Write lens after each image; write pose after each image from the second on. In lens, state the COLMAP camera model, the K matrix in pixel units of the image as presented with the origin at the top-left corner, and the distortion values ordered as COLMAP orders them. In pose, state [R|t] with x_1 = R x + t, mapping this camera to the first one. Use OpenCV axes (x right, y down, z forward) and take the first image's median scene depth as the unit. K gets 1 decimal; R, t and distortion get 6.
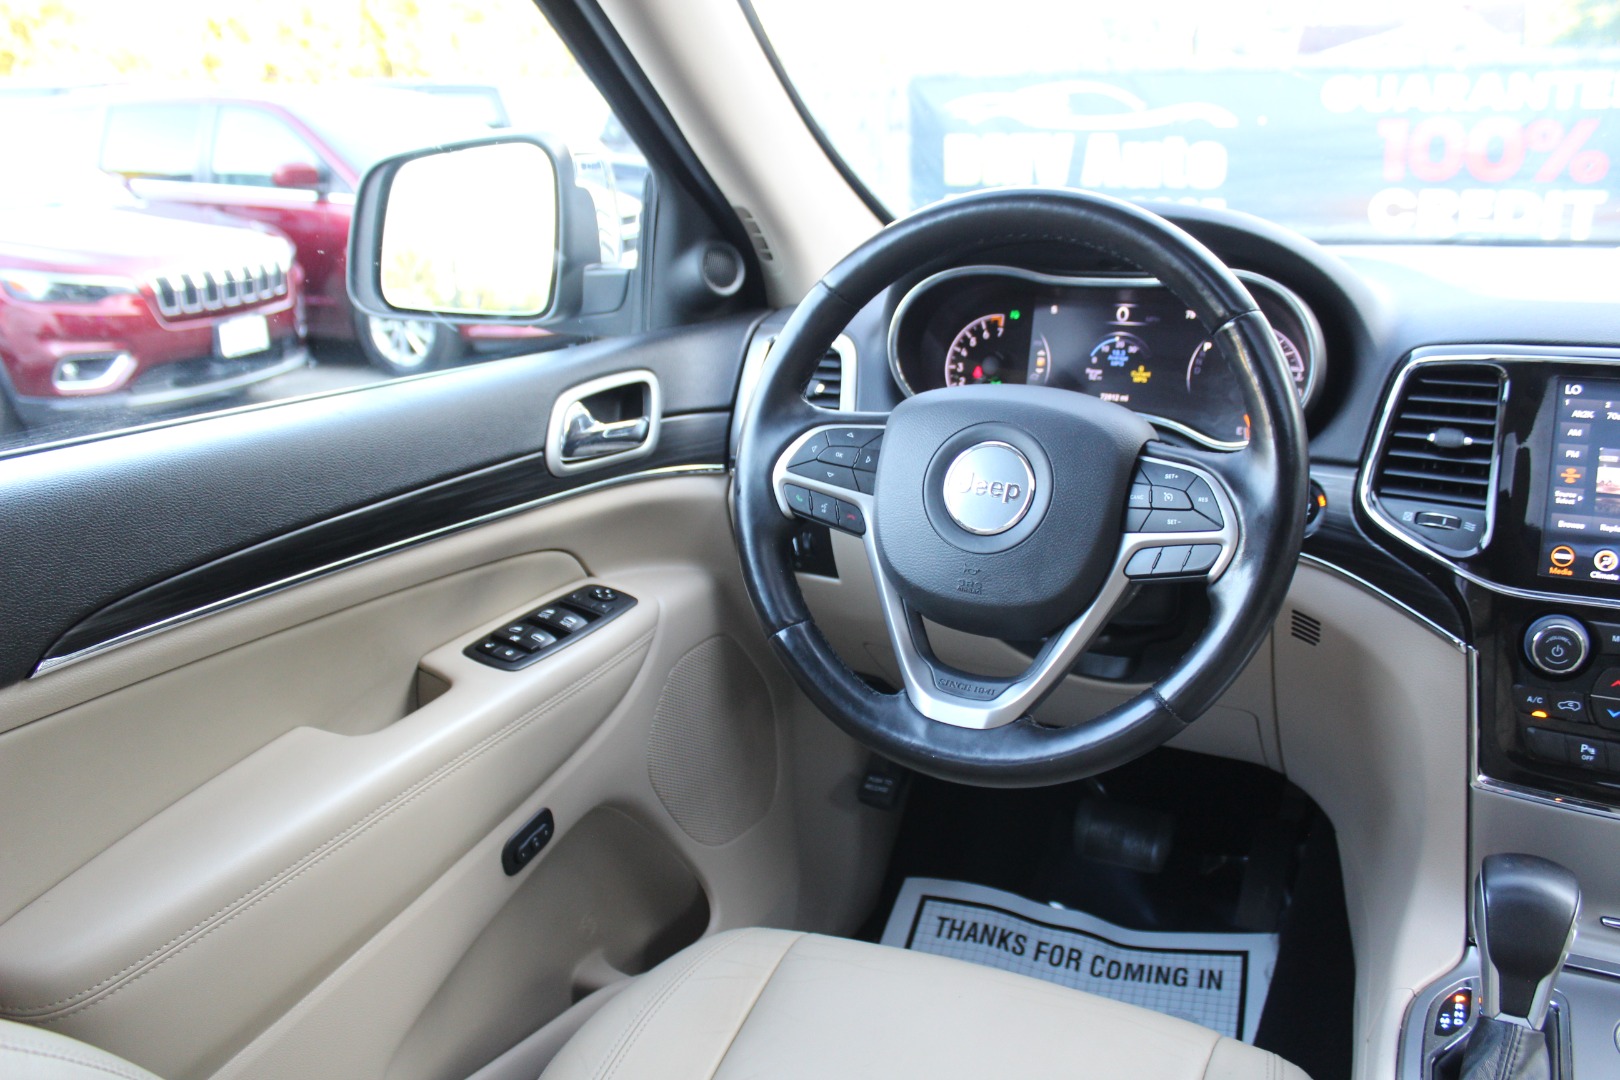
lens RADIAL K [[1350.6, 0, 810.0], [0, 1350.6, 534.9], [0, 0, 1]] dist [-0.146870, 0.112267]
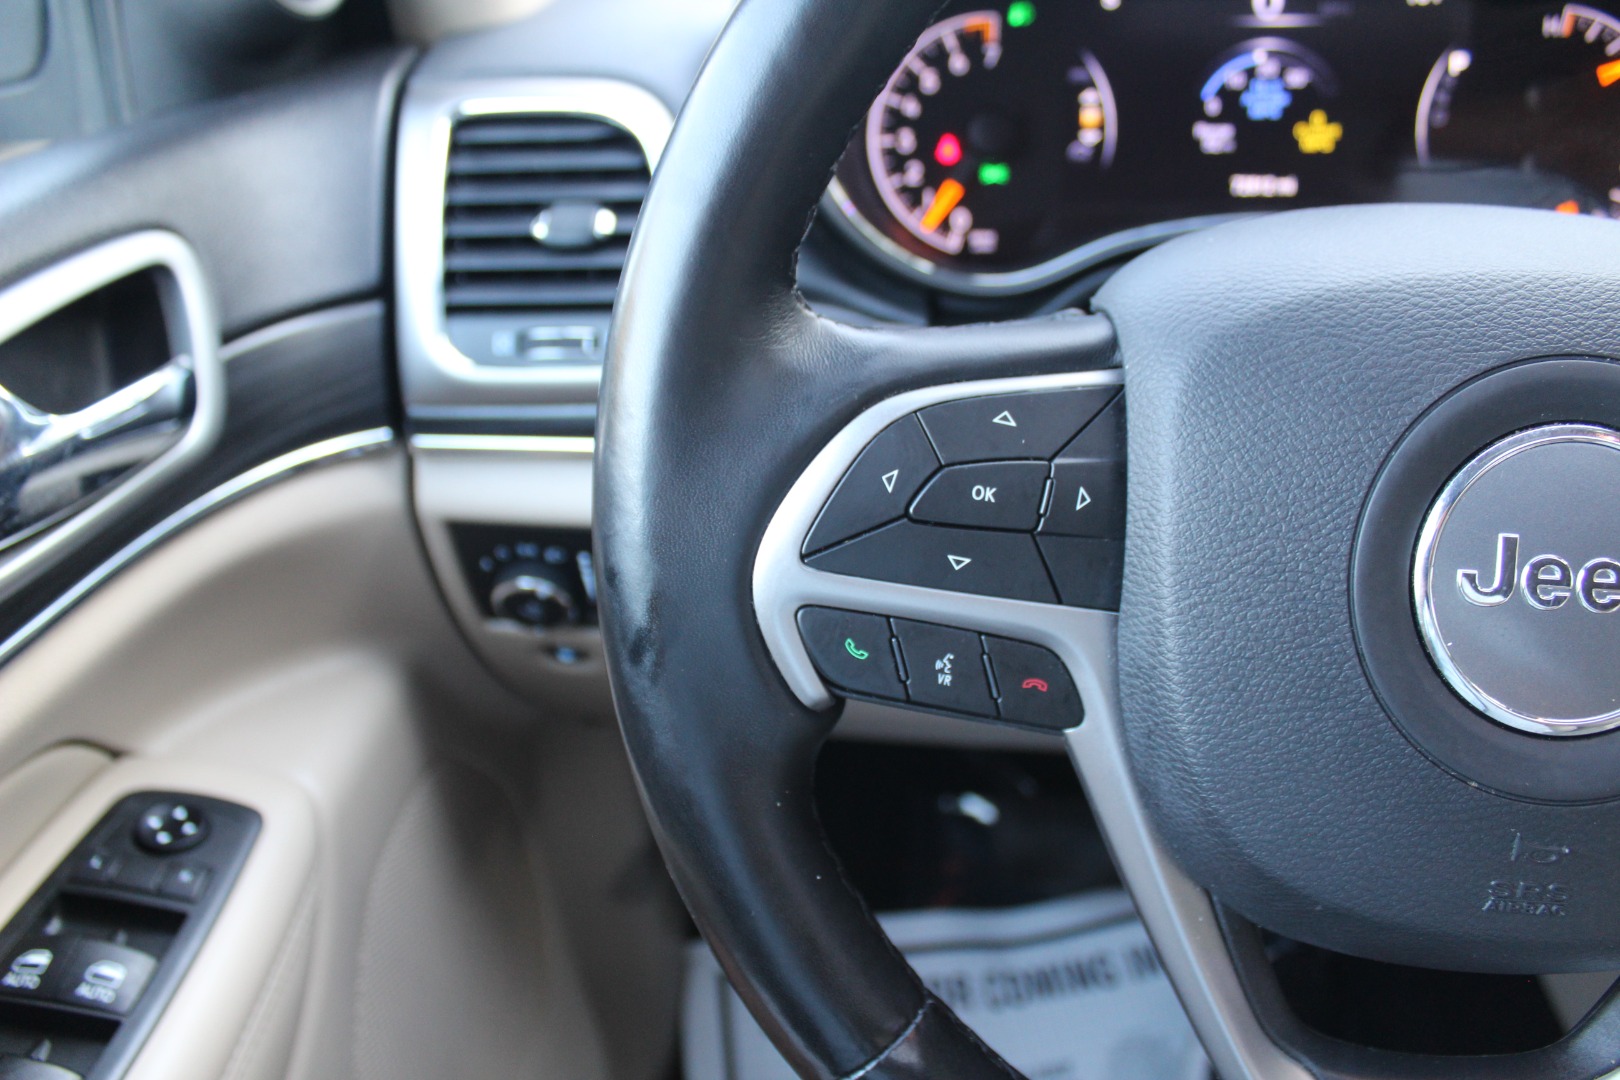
lens RADIAL K [[1298.5, 0, 817.8], [0, 1298.5, 555.3], [0, 0, 1]] dist [-0.133312, 0.072283]
pose [[0.920847, -0.191574, 0.339618, -0.107869], [0.118752, 0.967395, 0.223708, -0.111830], [-0.371401, -0.165670, 0.913572, 0.741146]]
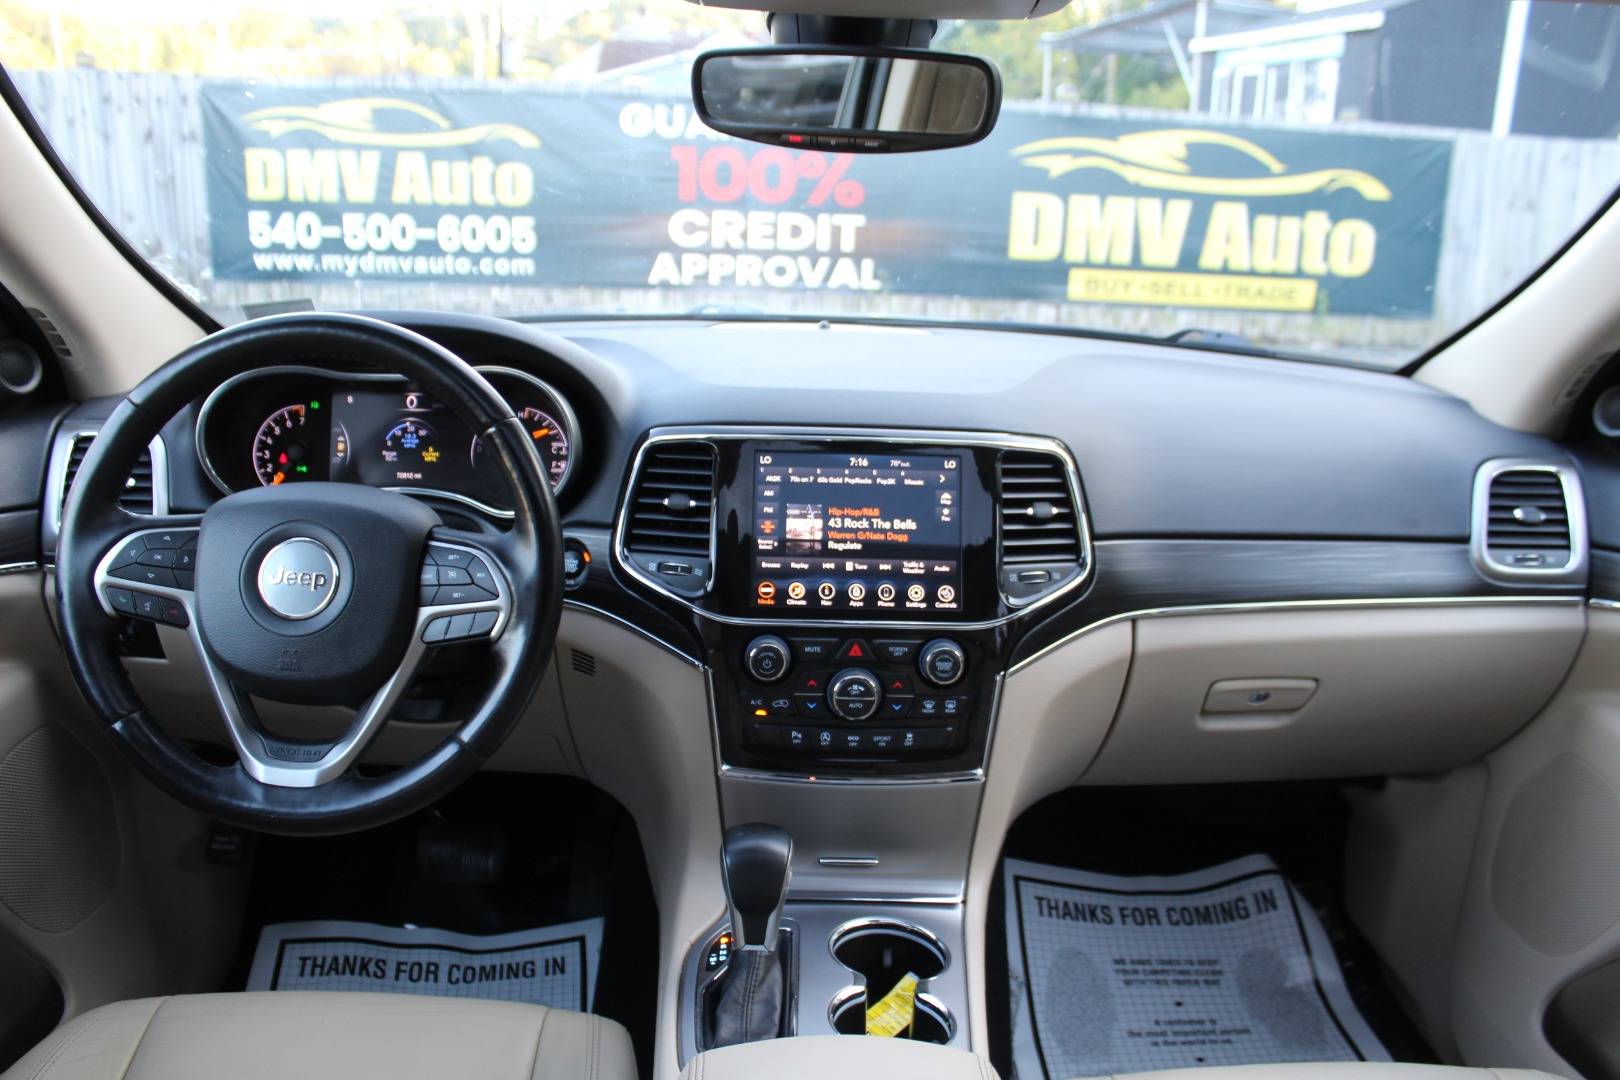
lens RADIAL K [[1350.6, 0, 810.4], [0, 1350.6, 545.7], [0, 0, 1]] dist [-0.146870, 0.112267]
pose [[0.880960, -0.082518, 0.465941, -0.006466], [0.082046, 0.996400, 0.021337, -0.046457], [-0.466024, 0.019432, 0.884558, -0.188933]]
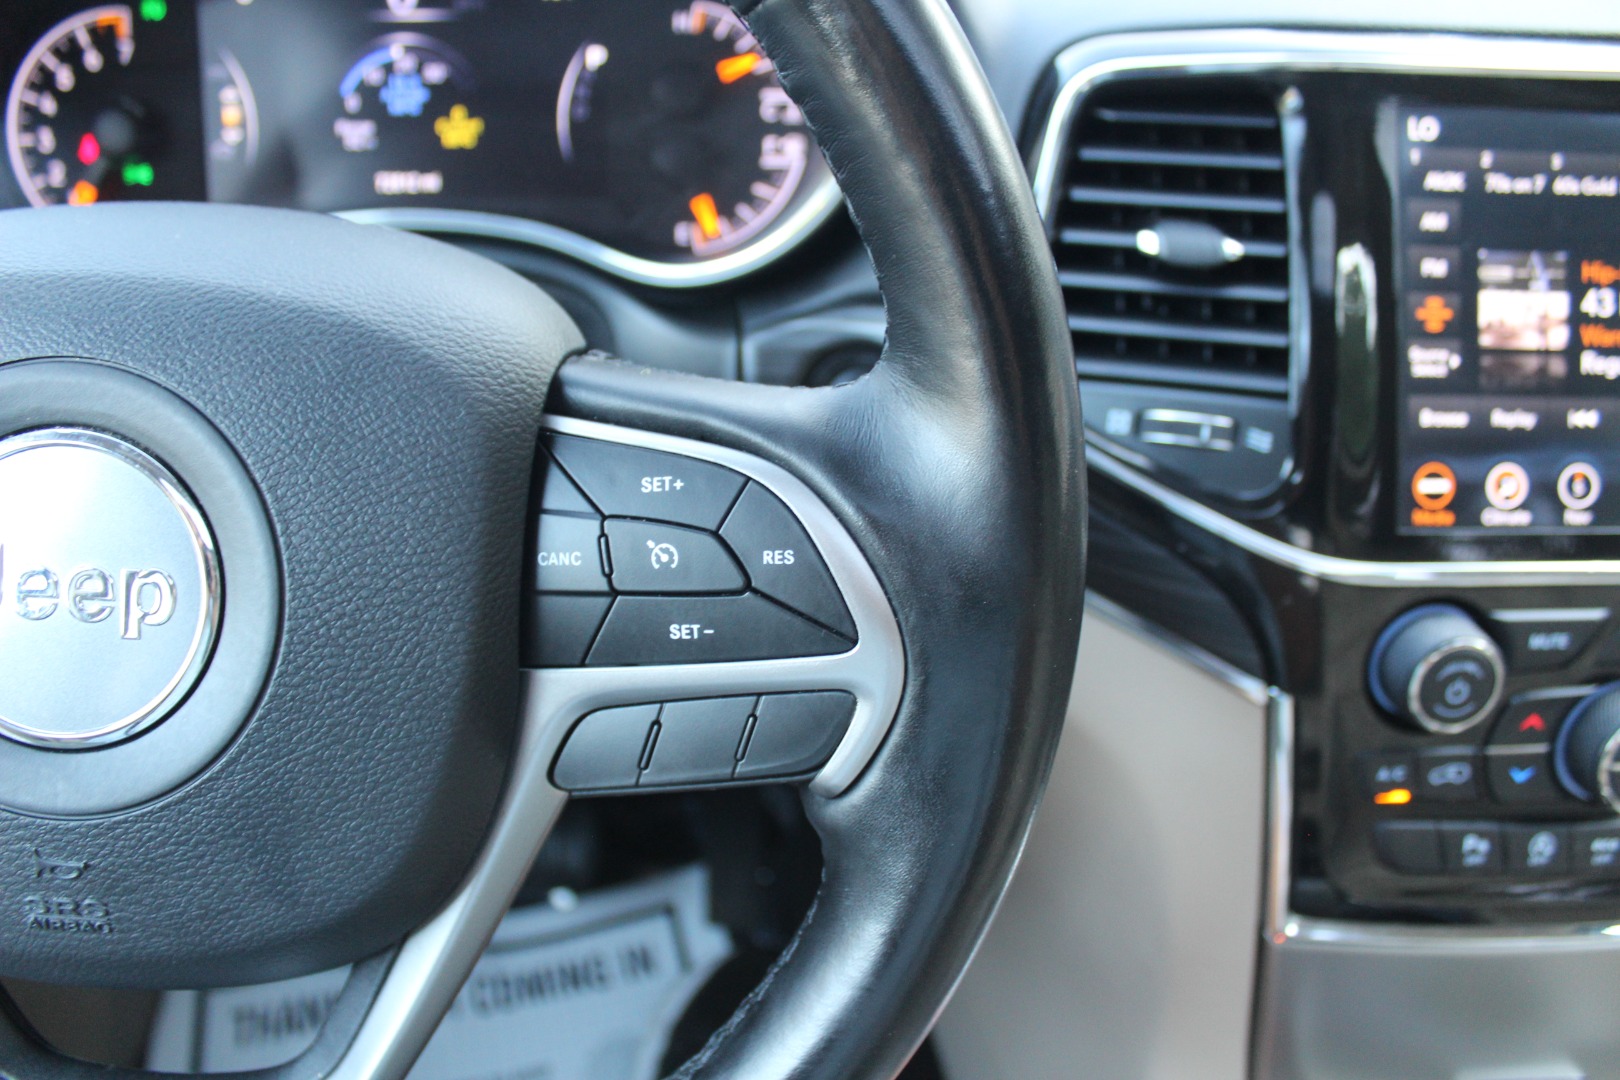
lens RADIAL K [[1308.0, 0, 823.4], [0, 1308.0, 557.5], [0, 0, 1]] dist [-0.151627, 0.099487]
pose [[0.856455, -0.206415, 0.473157, 0.135623], [0.096181, 0.964334, 0.246596, -0.085468], [-0.507183, -0.165690, 0.845761, 0.628069]]
